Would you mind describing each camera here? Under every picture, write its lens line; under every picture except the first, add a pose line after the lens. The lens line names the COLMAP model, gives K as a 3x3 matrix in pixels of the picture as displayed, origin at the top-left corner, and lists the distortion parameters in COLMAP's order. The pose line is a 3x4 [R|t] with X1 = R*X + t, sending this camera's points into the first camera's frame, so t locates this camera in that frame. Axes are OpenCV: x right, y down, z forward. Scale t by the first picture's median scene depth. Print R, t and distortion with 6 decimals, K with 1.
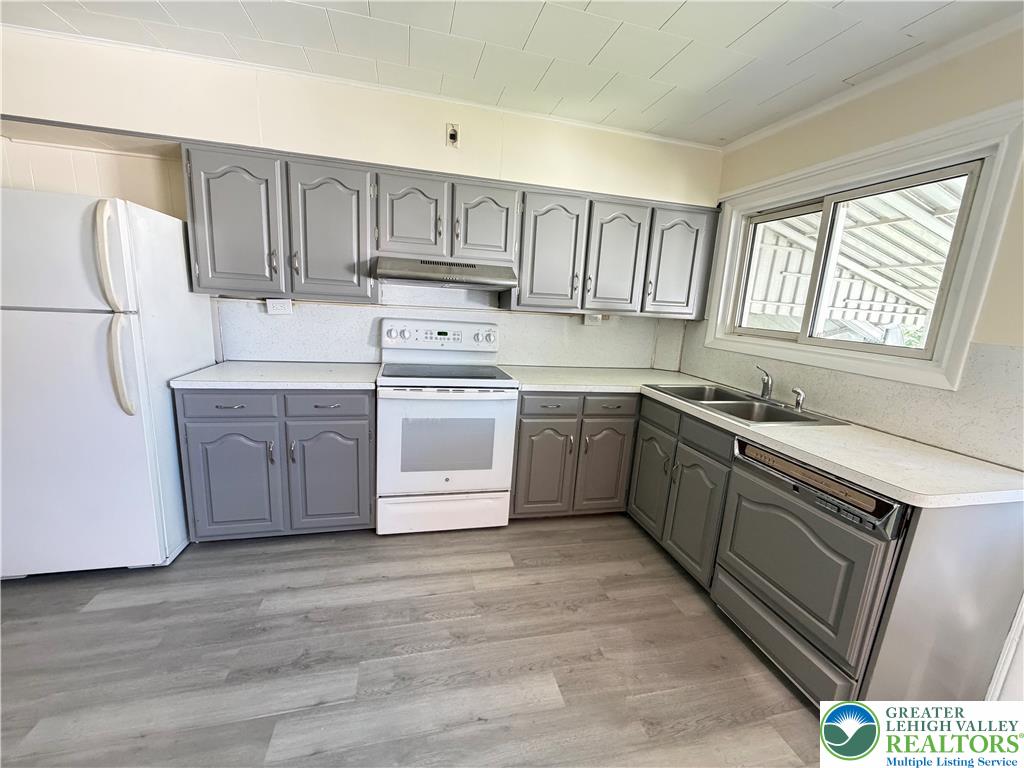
lens RADIAL K [[413.5, 0, 499.4], [0, 413.5, 384.8], [0, 0, 1]] dist [0.012372, 0.000175]
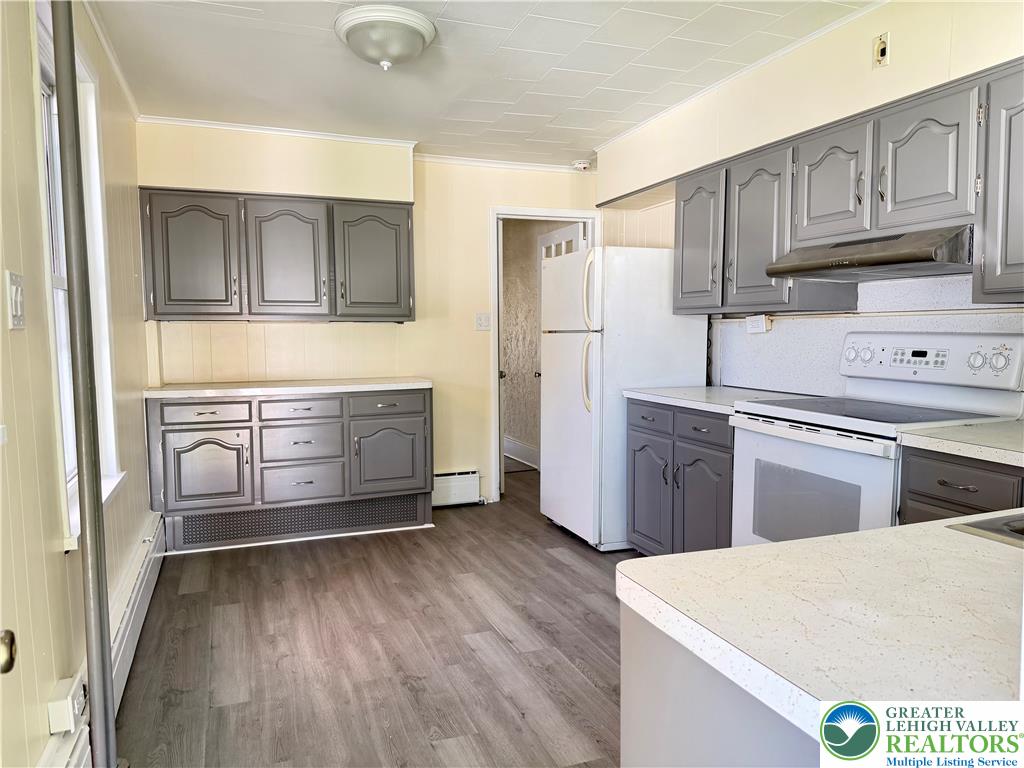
lens RADIAL K [[703.6, 0, 513.2], [0, 703.6, 386.6], [0, 0, 1]] dist [0.126218, -0.155693]
pose [[0.149210, 0.025429, -0.988479, 0.949153], [-0.182261, 0.983248, -0.002218, 0.035540], [0.971863, 0.180492, 0.151345, 0.351324]]
